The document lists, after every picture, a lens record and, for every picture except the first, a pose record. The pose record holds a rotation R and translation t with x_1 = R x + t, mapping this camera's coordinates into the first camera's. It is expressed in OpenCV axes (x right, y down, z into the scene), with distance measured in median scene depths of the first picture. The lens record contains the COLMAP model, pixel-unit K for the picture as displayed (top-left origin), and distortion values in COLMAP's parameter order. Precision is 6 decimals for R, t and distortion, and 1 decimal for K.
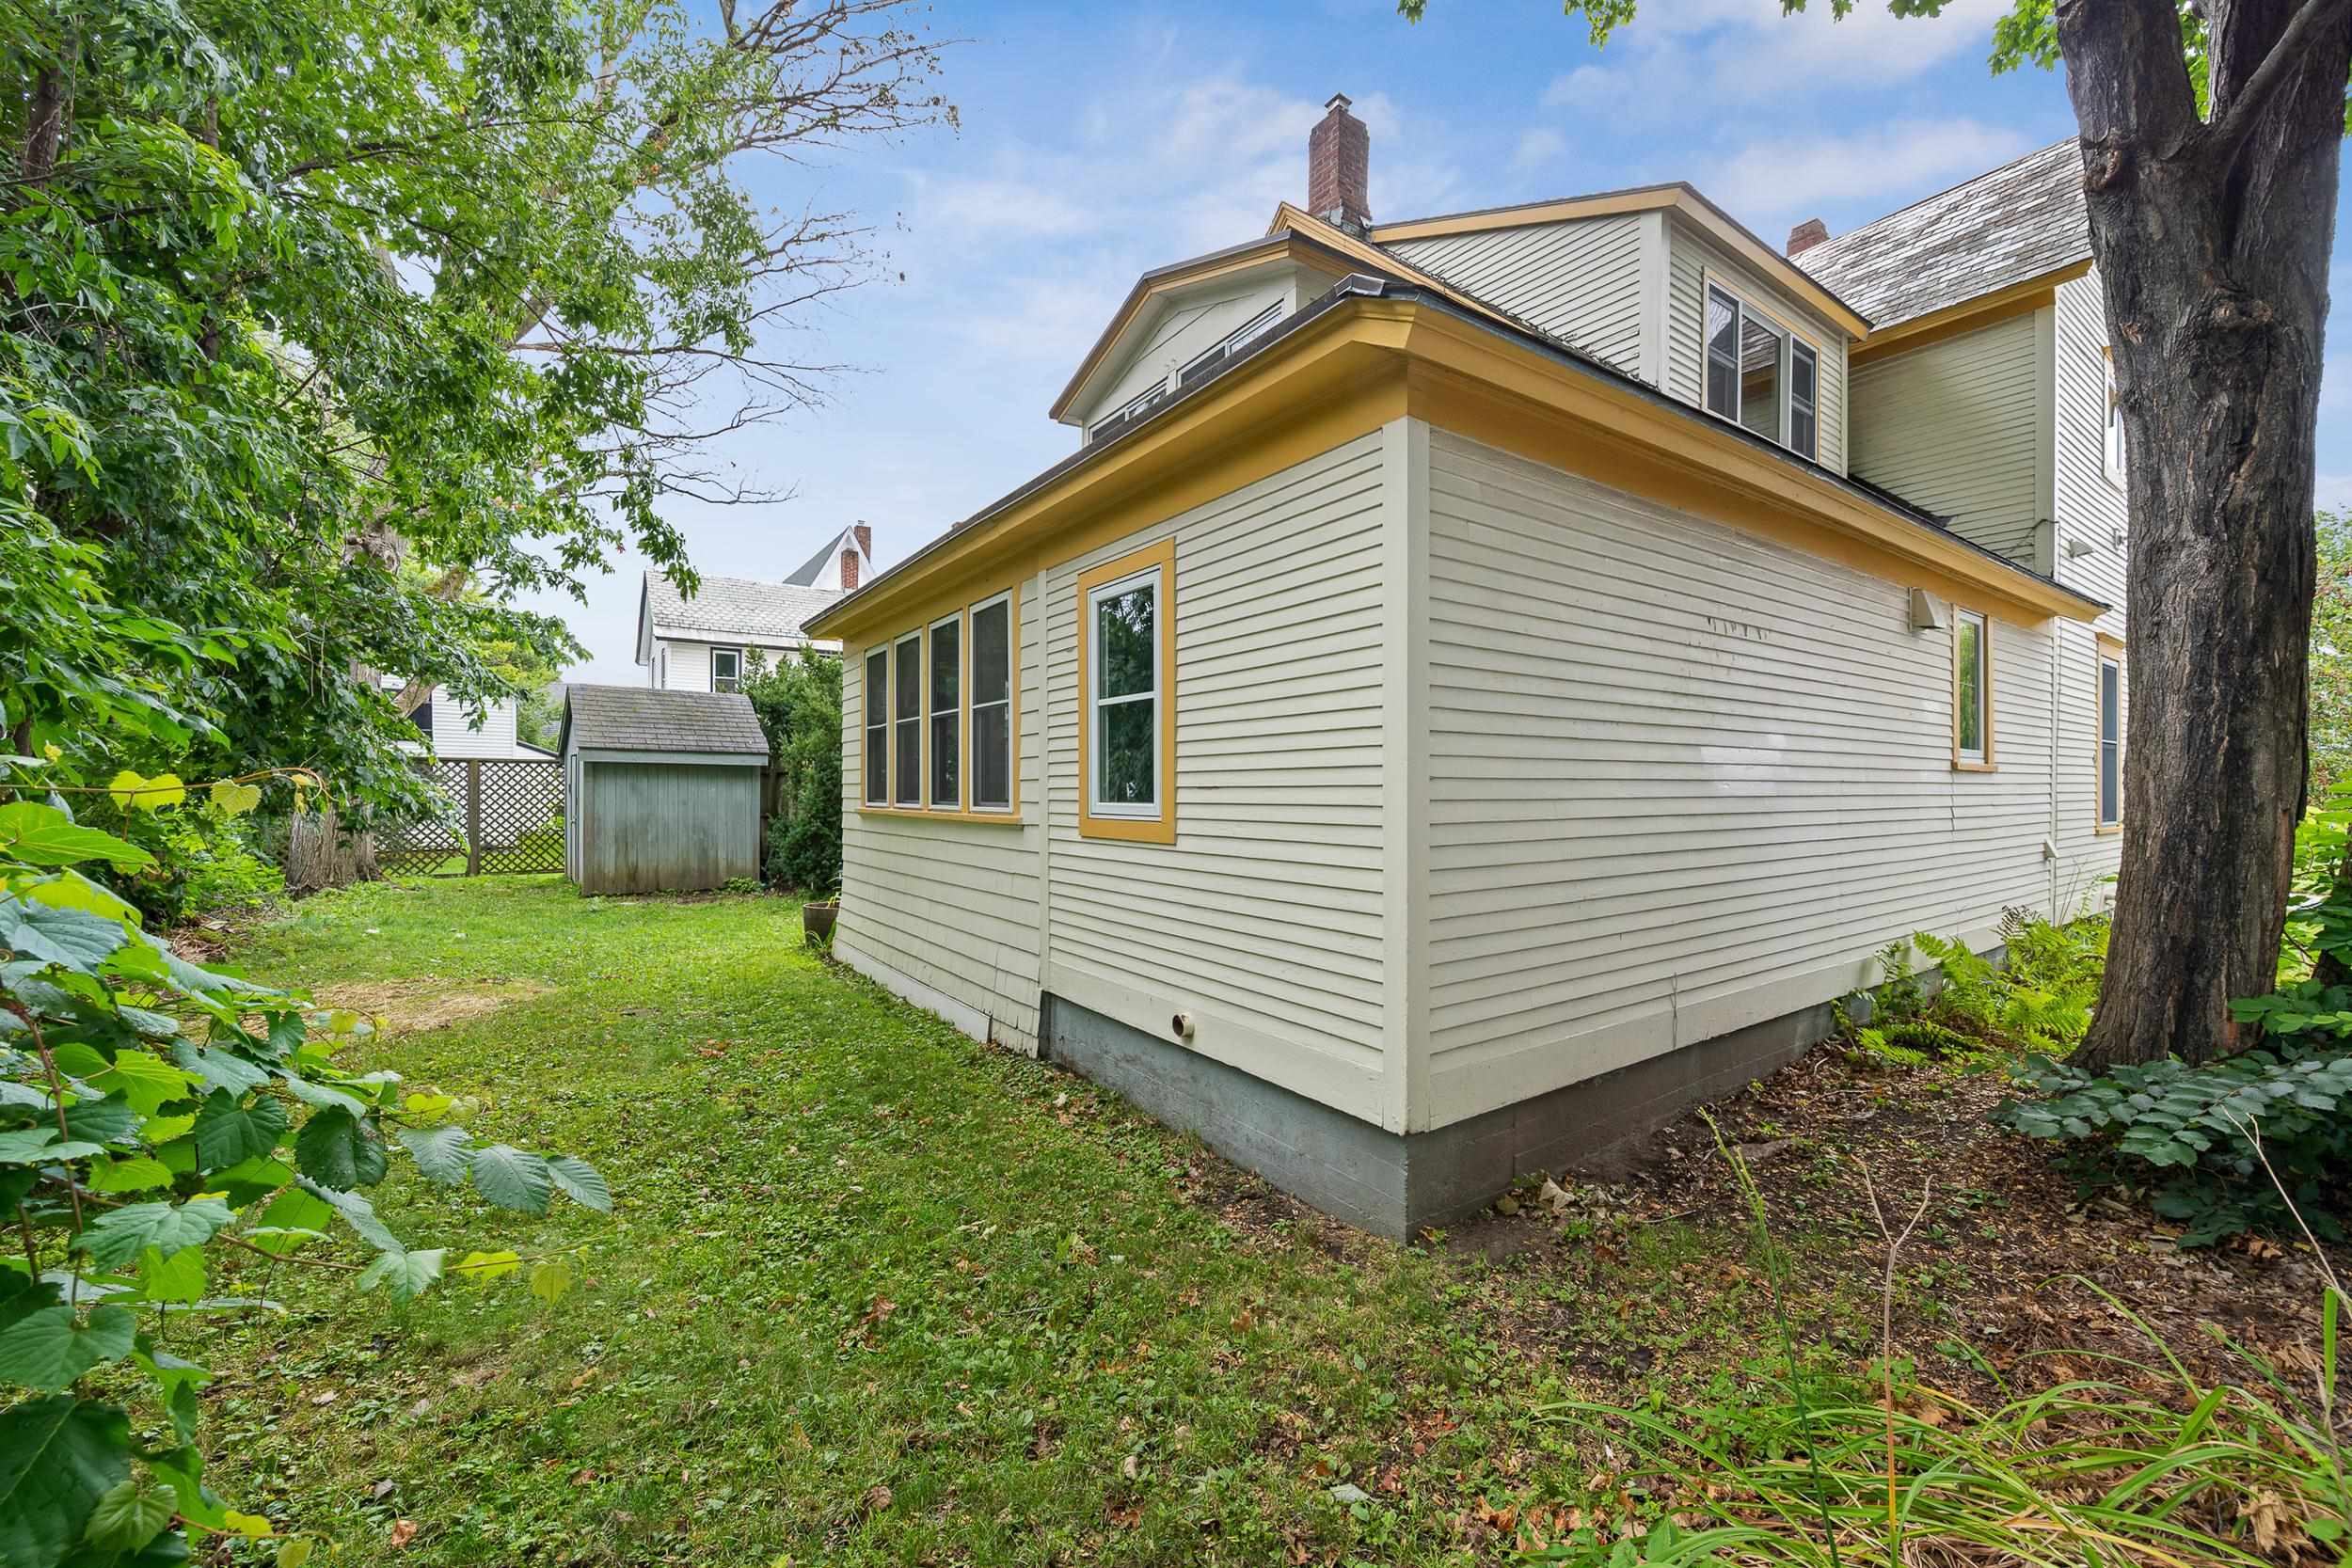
lens RADIAL K [[915.4, 0, 1176.0], [0, 915.4, 781.8], [0, 0, 1]] dist [0.000920, 0.000005]
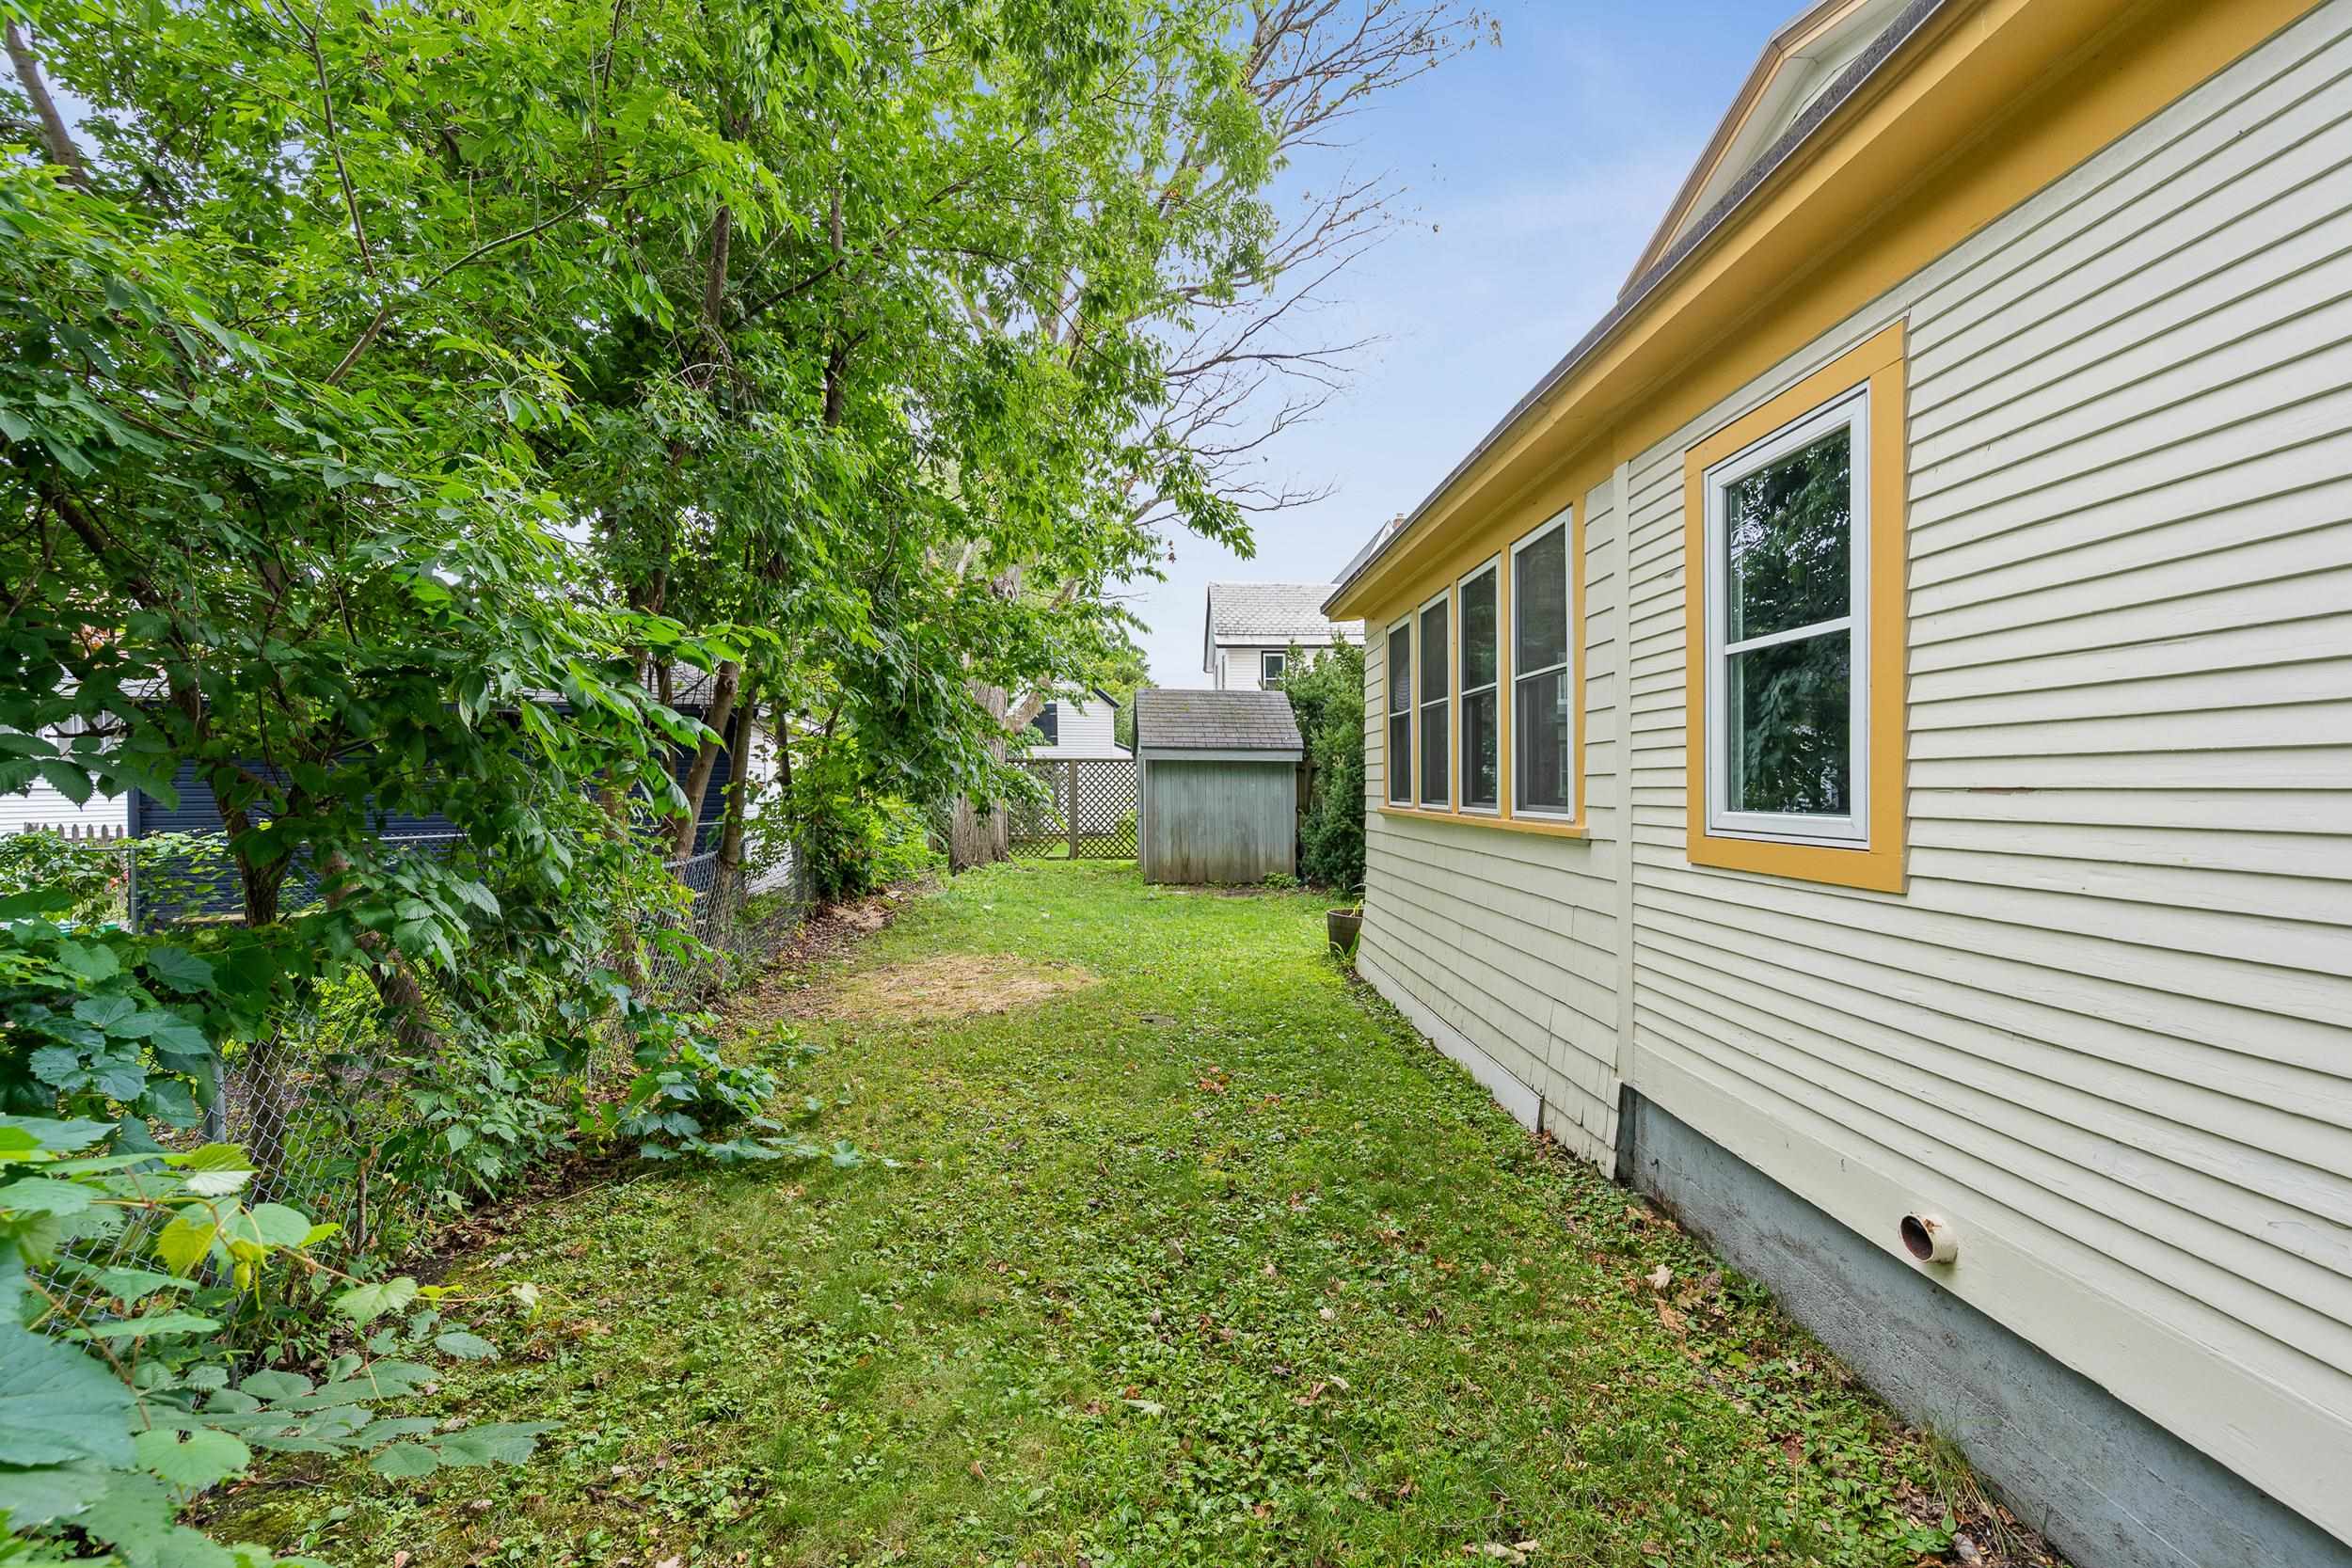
lens RADIAL K [[923.7, 0, 1186.4], [0, 923.7, 787.5], [0, 0, 1]] dist [-0.000387, -0.000161]
pose [[0.846087, -0.000420, -0.533045, -0.051746], [0.007516, 0.999910, 0.011141, -0.002800], [0.532992, -0.013433, 0.846014, 0.238238]]
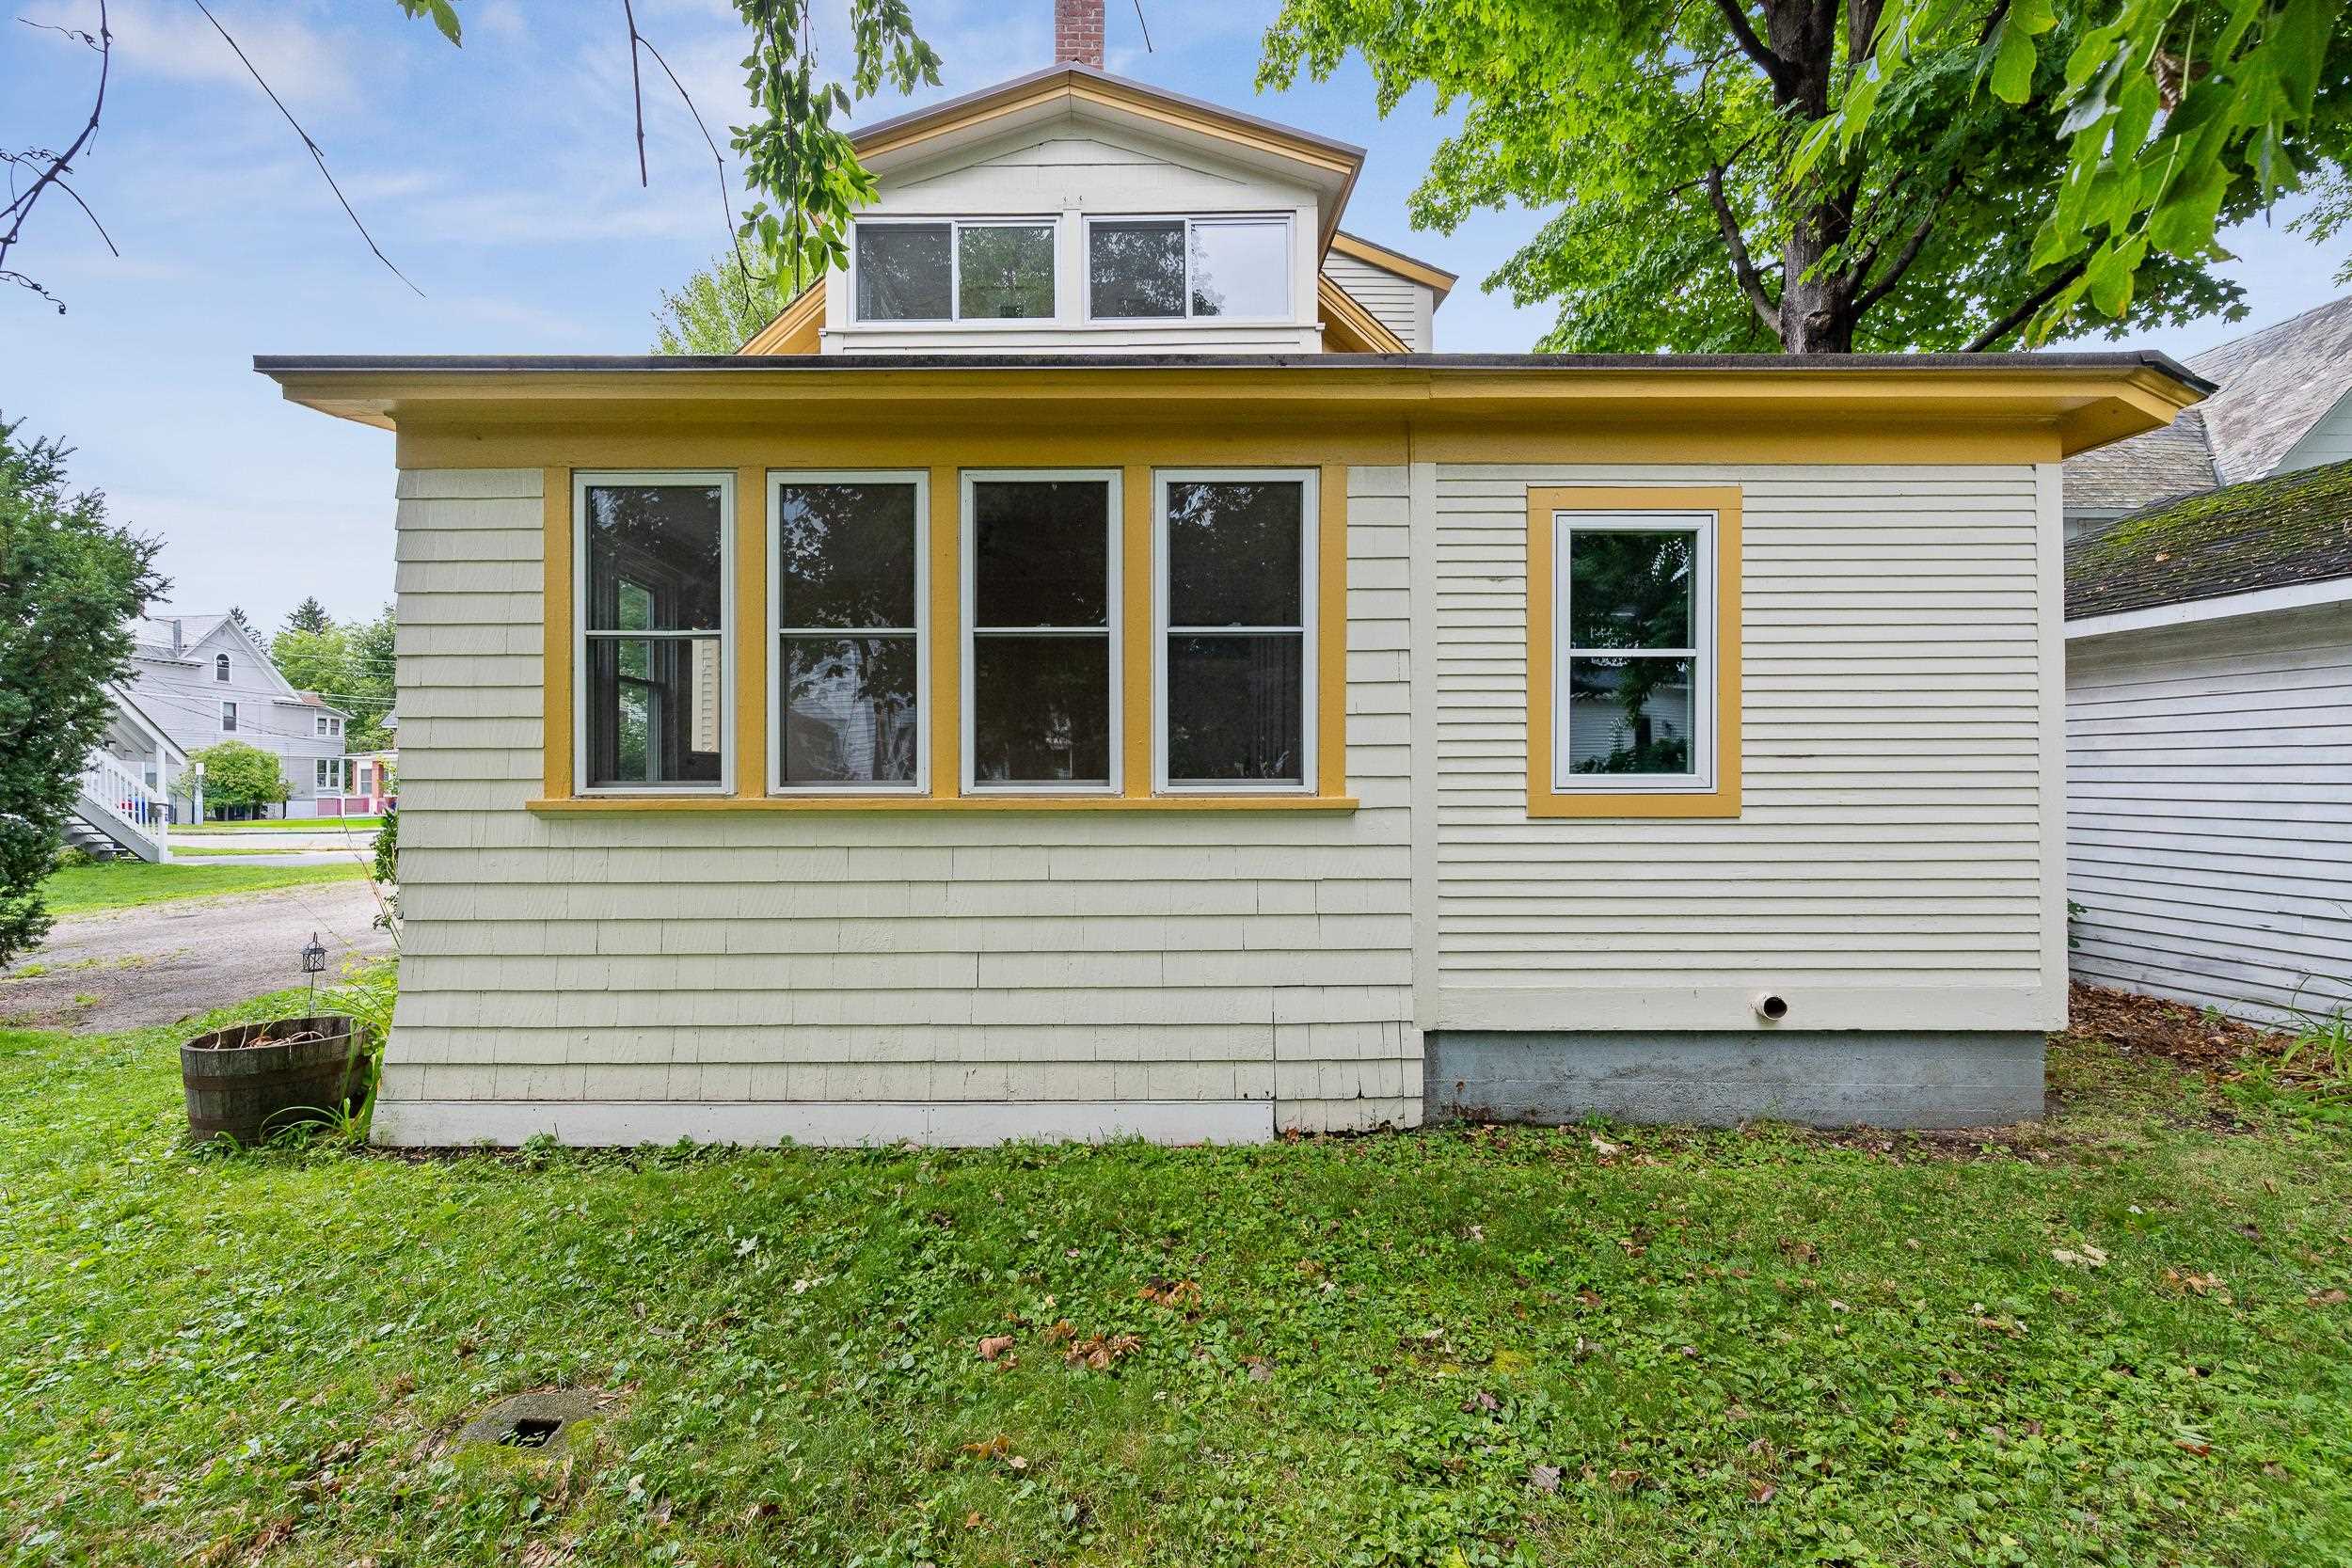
lens RADIAL K [[903.0, 0, 1174.5], [0, 903.0, 744.7], [0, 0, 1]] dist [0.000494, 0.000014]
pose [[0.569524, 0.007035, 0.821944, -0.821545], [-0.005625, 0.999973, -0.004661, 0.001591], [-0.821955, -0.001969, 0.569549, 0.718809]]
